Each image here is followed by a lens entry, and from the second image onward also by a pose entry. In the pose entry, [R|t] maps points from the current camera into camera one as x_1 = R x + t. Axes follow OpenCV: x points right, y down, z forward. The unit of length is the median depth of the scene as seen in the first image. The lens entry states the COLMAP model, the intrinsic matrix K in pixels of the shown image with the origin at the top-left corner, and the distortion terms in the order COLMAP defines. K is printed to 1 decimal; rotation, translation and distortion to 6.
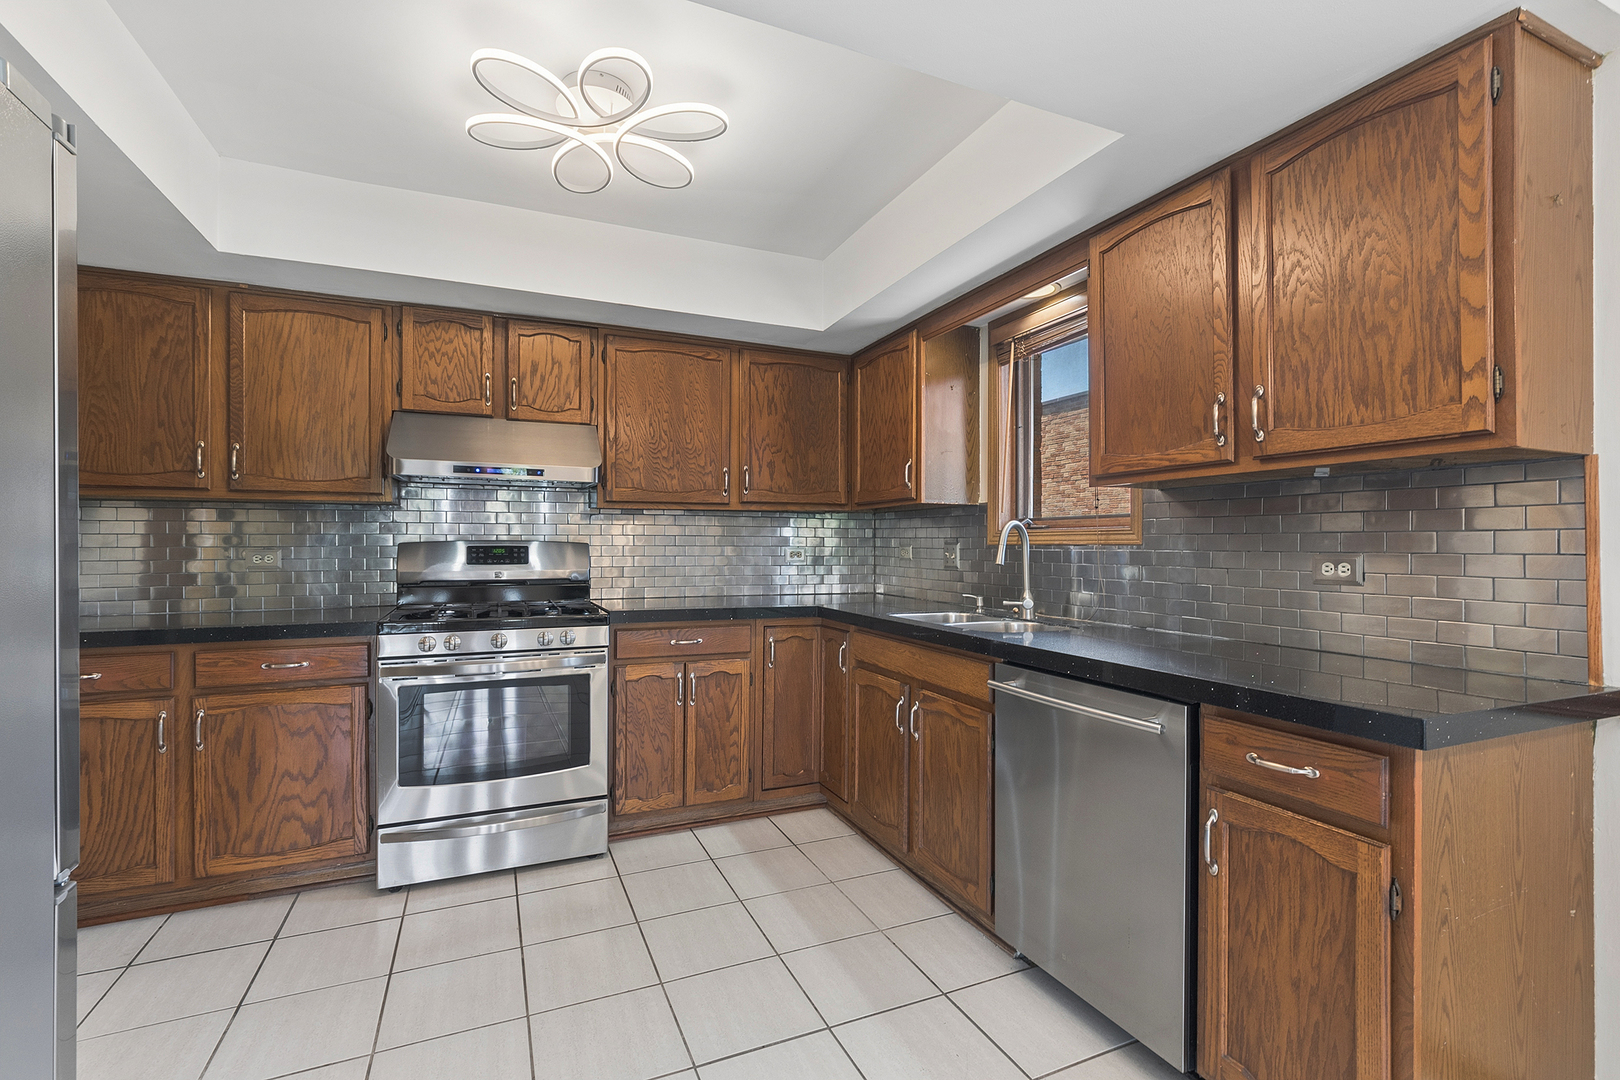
lens RADIAL K [[720.7, 0, 802.9], [0, 720.7, 541.2], [0, 0, 1]] dist [-0.000982, -0.000270]
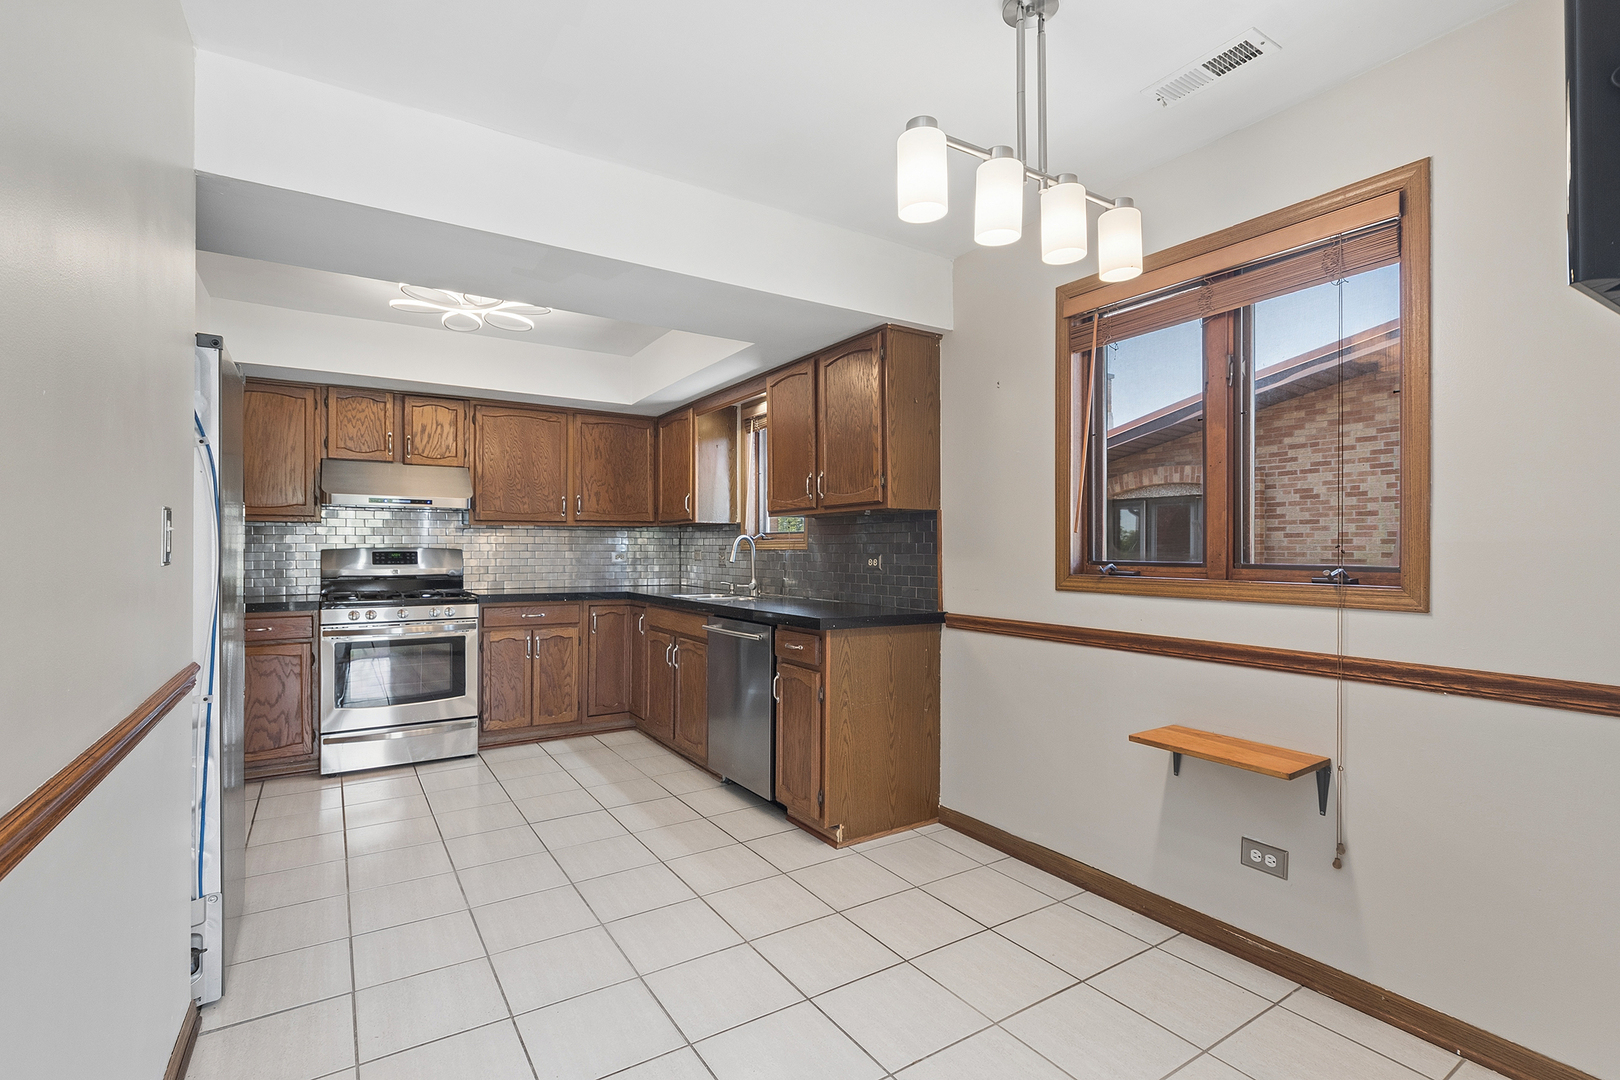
lens RADIAL K [[720.7, 0, 794.5], [0, 720.7, 546.1], [0, 0, 1]] dist [-0.000982, -0.000270]
pose [[0.987246, -0.001548, 0.159197, 0.159716], [0.001496, 0.999999, 0.000447, -0.004249], [-0.159198, -0.000204, 0.987247, -0.659869]]
